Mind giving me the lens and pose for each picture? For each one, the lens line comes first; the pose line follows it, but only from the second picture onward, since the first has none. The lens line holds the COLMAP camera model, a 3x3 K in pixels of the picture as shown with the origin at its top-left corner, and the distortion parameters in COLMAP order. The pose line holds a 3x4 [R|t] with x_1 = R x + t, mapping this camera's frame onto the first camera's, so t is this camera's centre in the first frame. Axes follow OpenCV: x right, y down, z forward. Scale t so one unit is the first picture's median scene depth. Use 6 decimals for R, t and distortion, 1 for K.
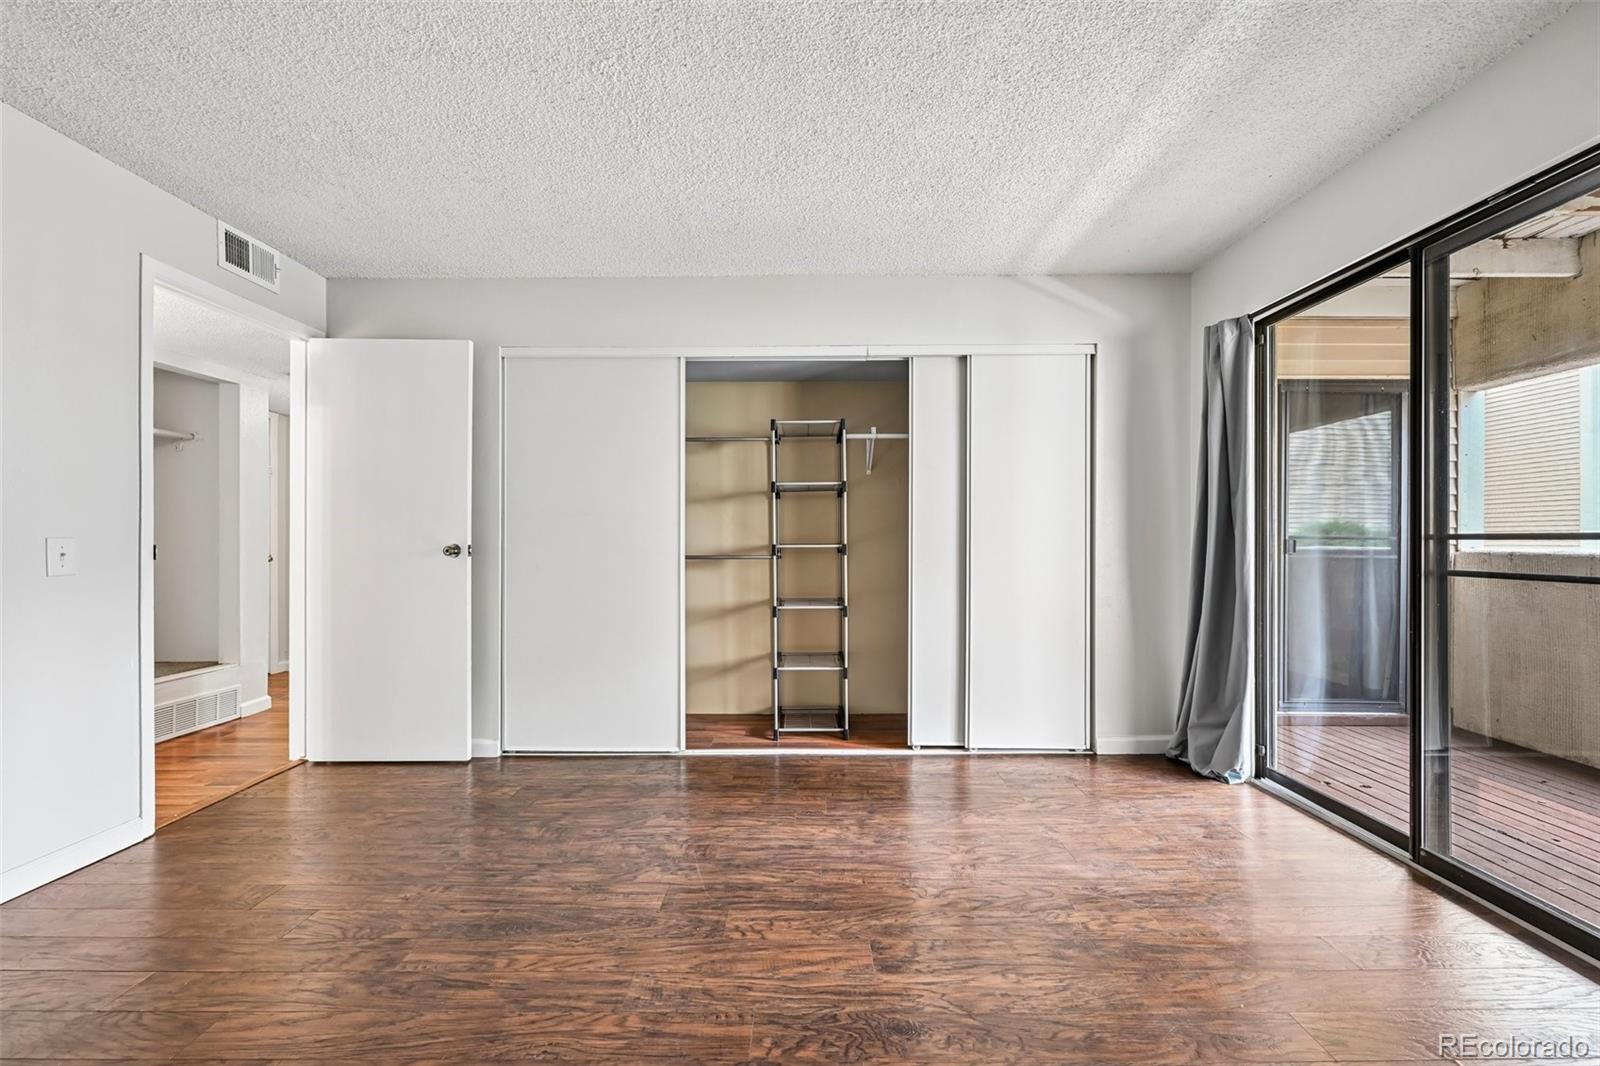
lens RADIAL K [[633.0, 0, 804.6], [0, 633.0, 542.0], [0, 0, 1]] dist [-0.003900, 0.000593]
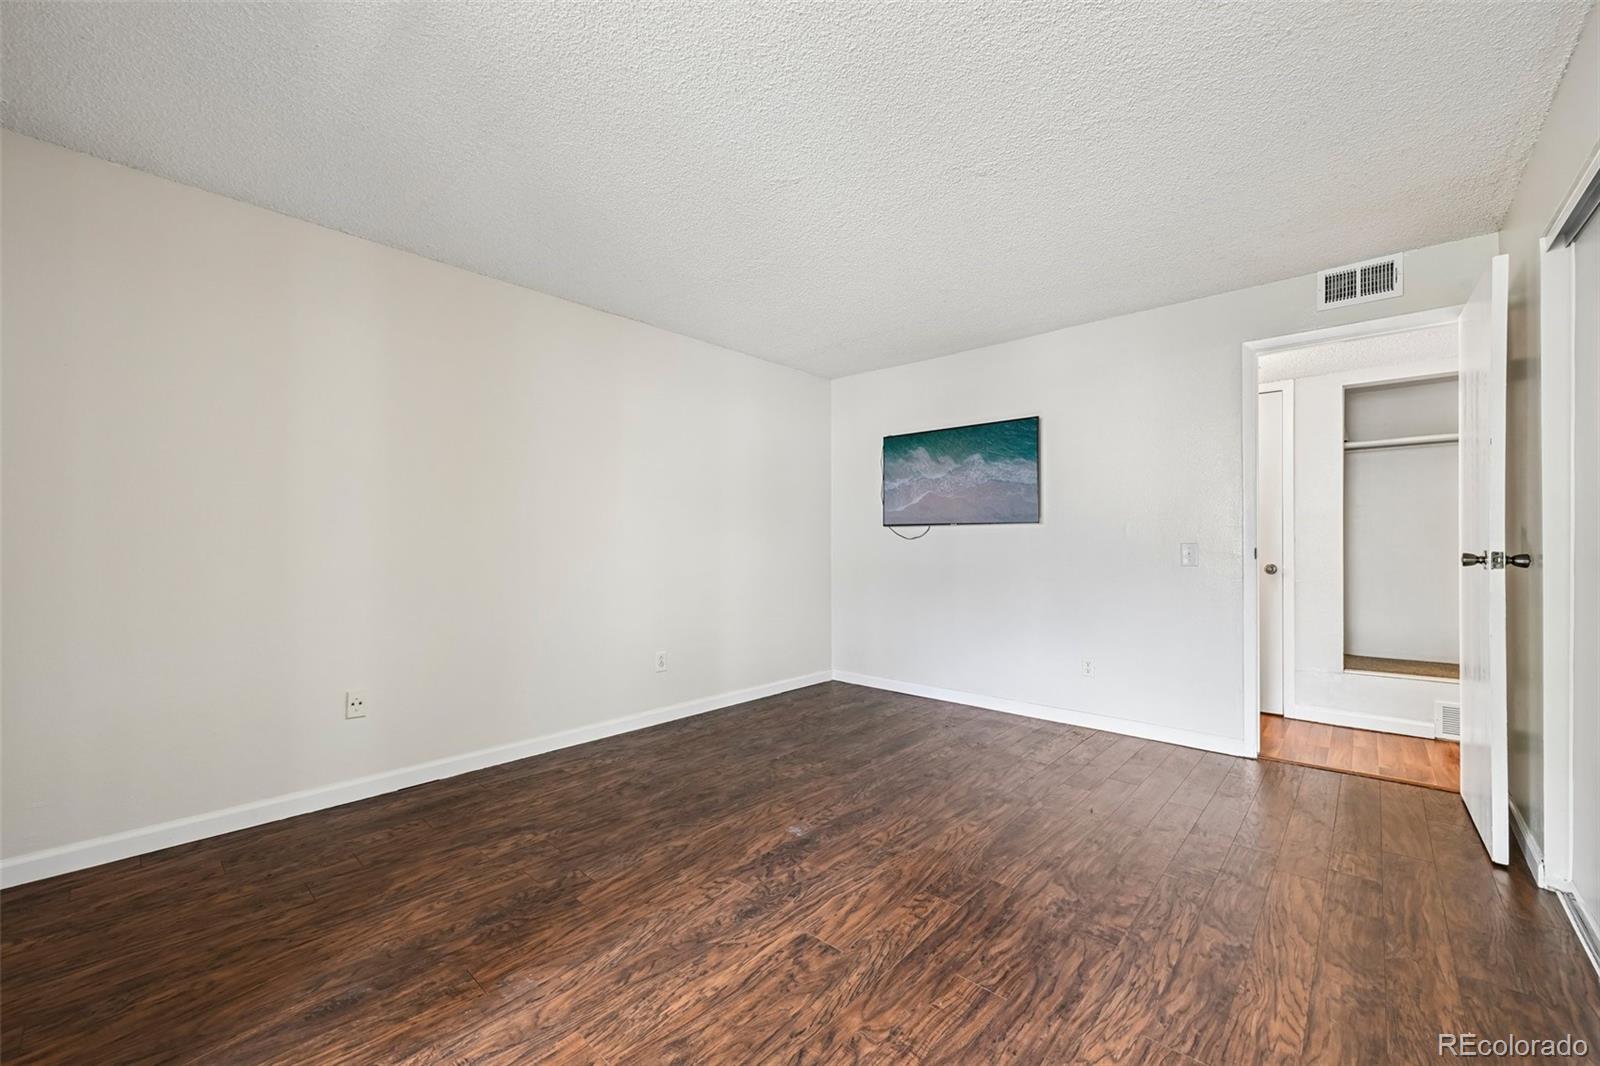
lens RADIAL K [[633.0, 0, 808.4], [0, 633.0, 538.3], [0, 0, 1]] dist [-0.003900, 0.000593]
pose [[-0.661651, -0.003820, -0.749802, 0.658857], [0.001526, 0.999978, -0.006441, -0.009393], [0.749810, -0.005406, -0.661631, 1.207382]]
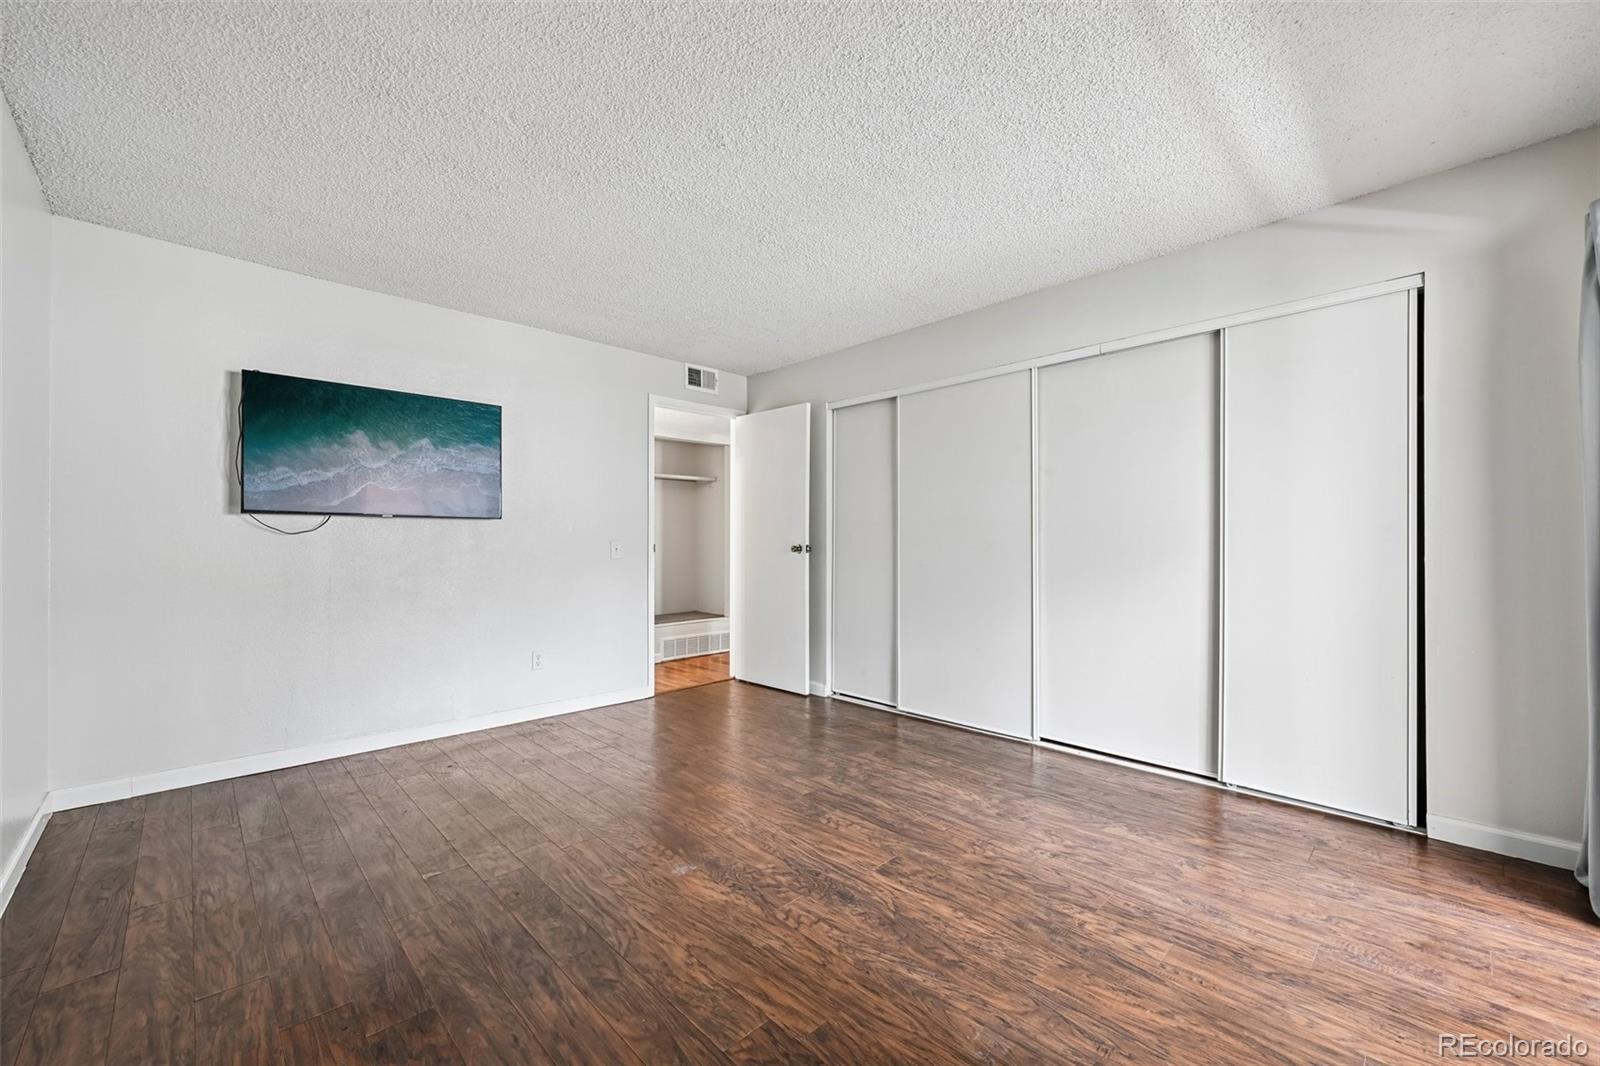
lens RADIAL K [[633.0, 0, 800.6], [0, 633.0, 538.1], [0, 0, 1]] dist [-0.003900, 0.000593]
pose [[0.702124, -0.003420, -0.712046, 0.655175], [0.000121, 0.999989, -0.004684, -0.005566], [0.712055, 0.003203, 0.702117, -0.028613]]
